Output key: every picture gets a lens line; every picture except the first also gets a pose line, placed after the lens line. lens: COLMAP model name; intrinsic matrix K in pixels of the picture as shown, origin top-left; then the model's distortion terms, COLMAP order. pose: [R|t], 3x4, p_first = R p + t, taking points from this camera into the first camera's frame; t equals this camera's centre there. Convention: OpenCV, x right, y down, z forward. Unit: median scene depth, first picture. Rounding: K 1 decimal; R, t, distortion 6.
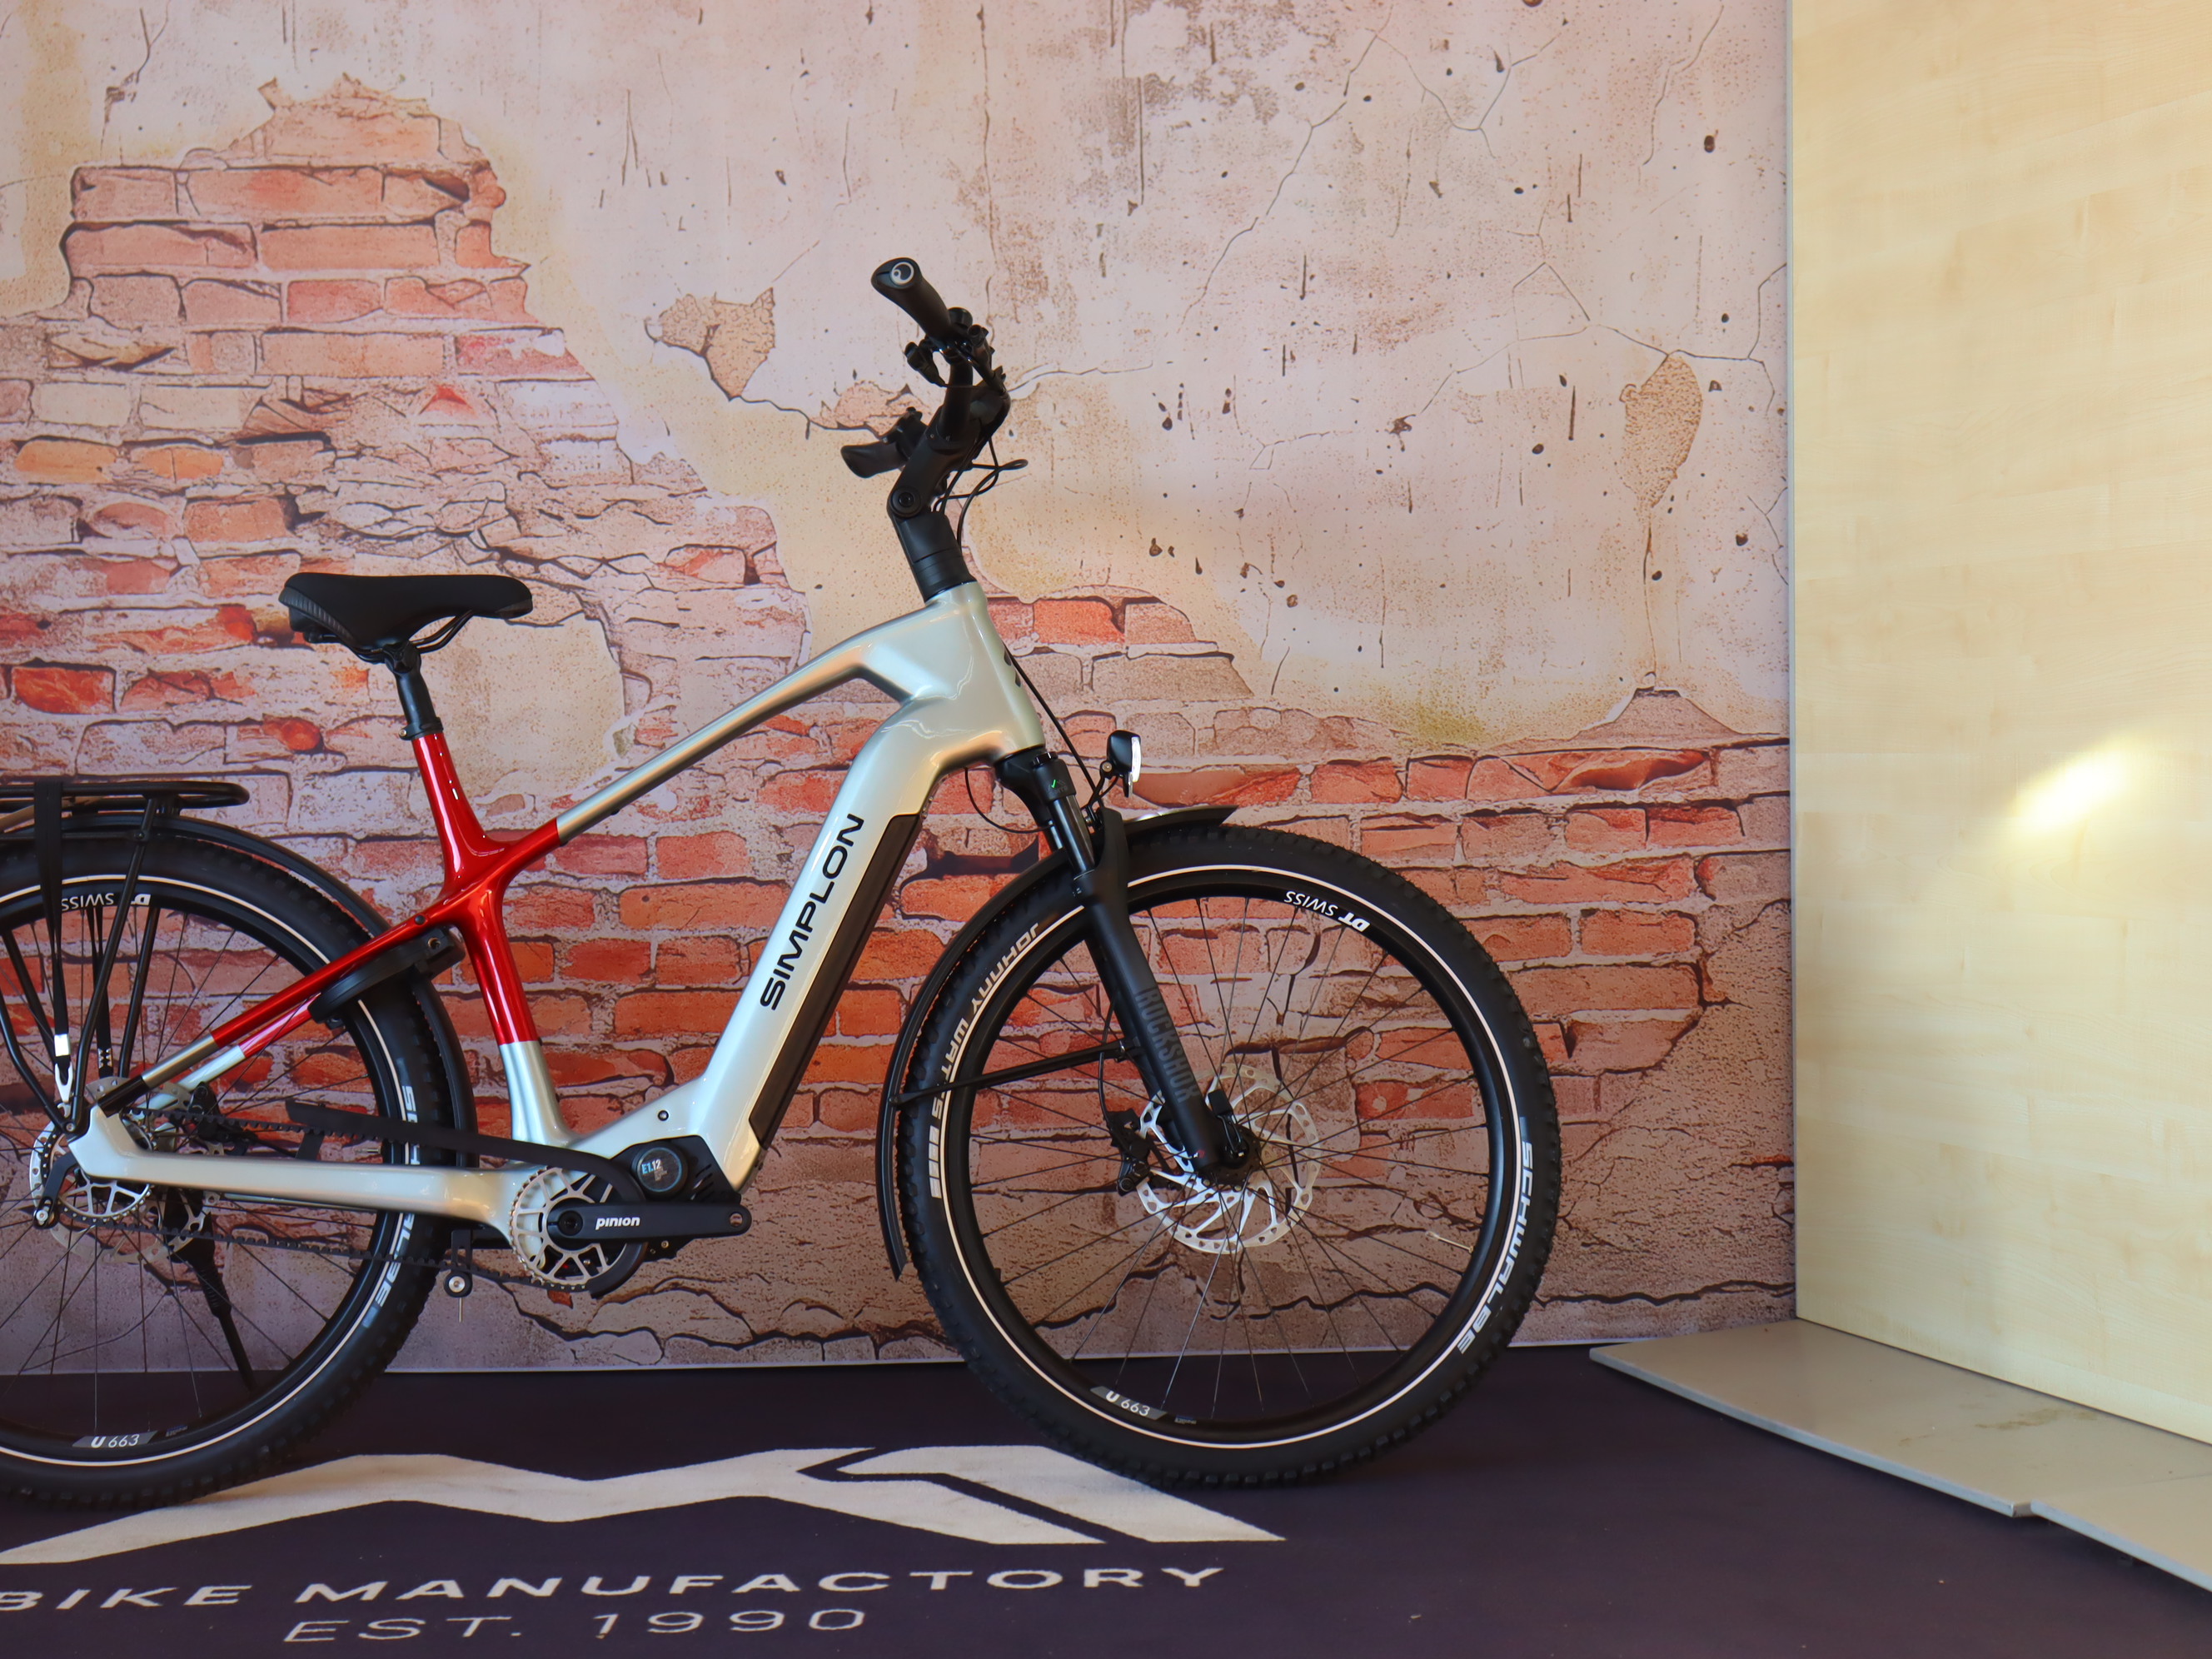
lens RADIAL K [[3880.7, 0, 1106.9], [0, 3880.7, 837.2], [0, 0, 1]] dist [0.069702, 0.332368]
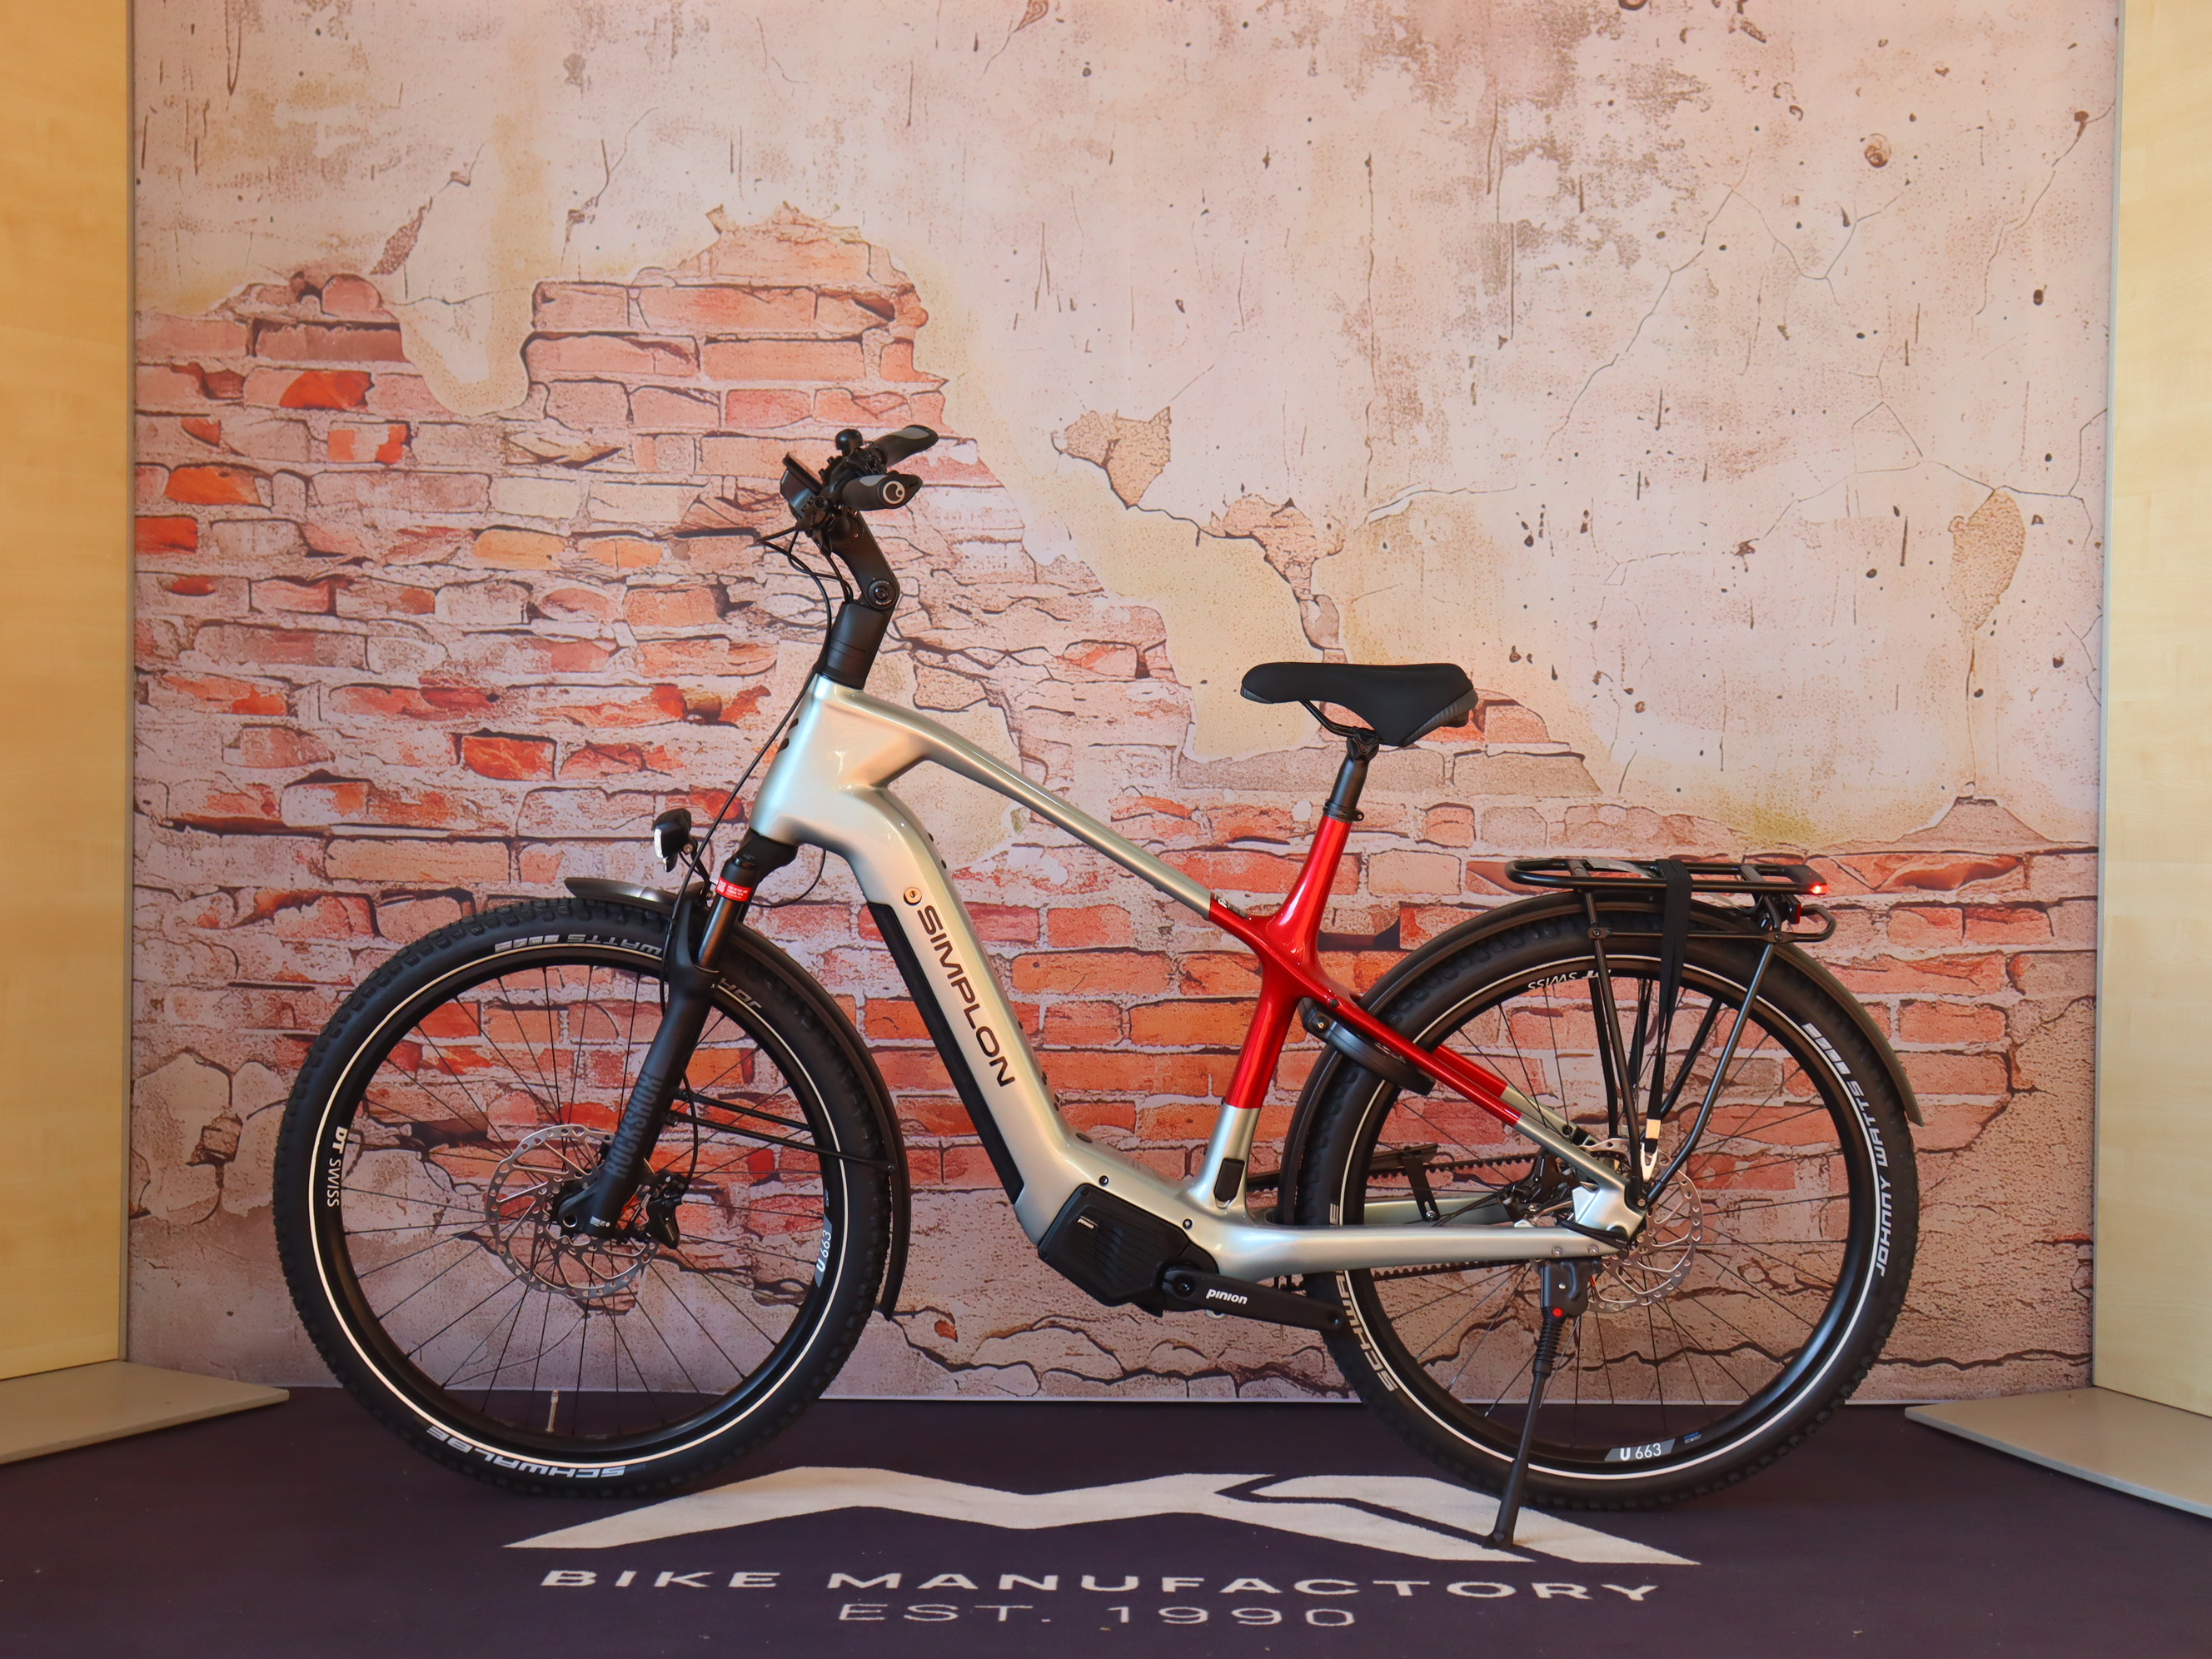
lens RADIAL K [[3867.3, 0, 1094.7], [0, 3867.3, 837.0], [0, 0, 1]] dist [0.077220, 0.317759]
pose [[0.999603, 0.028174, -0.000550, -0.102806], [-0.028179, 0.999360, -0.022042, 0.003487], [-0.000072, 0.022048, 0.999757, -0.080295]]
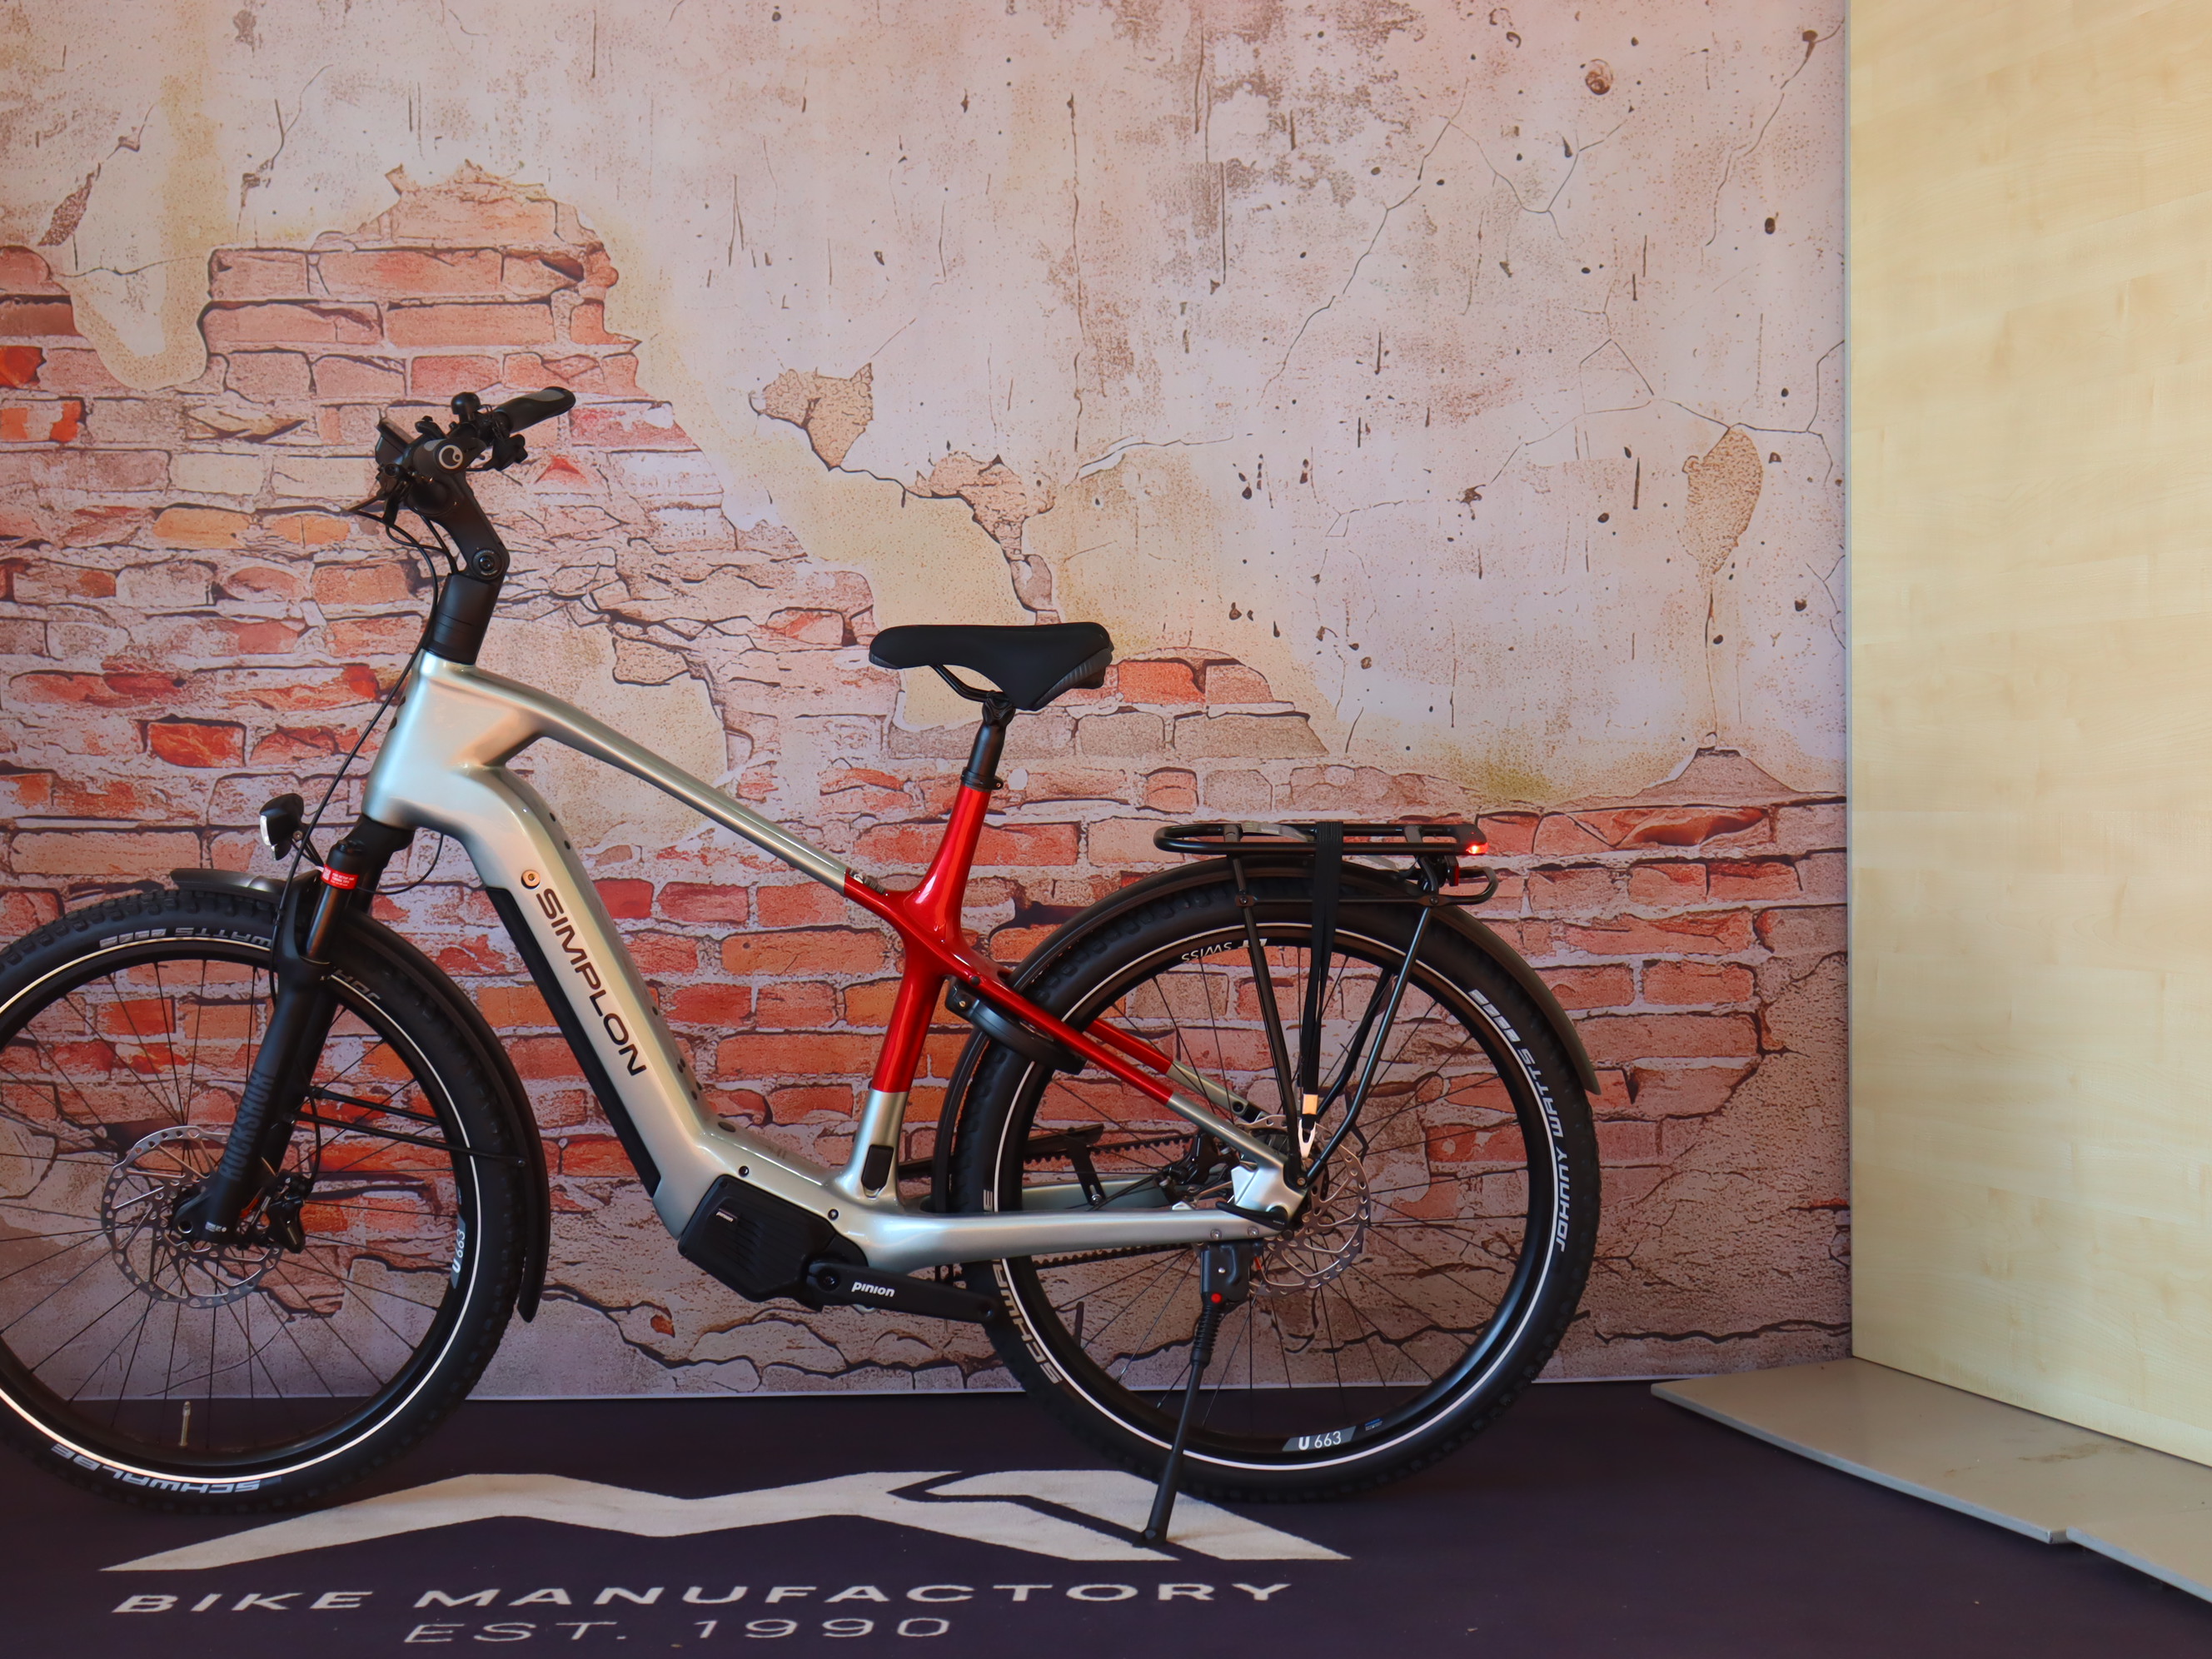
lens RADIAL K [[3855.4, 0, 1098.7], [0, 3855.4, 840.5], [0, 0, 1]] dist [0.082823, 0.324825]
pose [[0.999624, 0.004270, -0.027092, 0.004158], [-0.004617, 0.999908, -0.012787, 0.000398], [0.027035, 0.012907, 0.999551, -0.037056]]
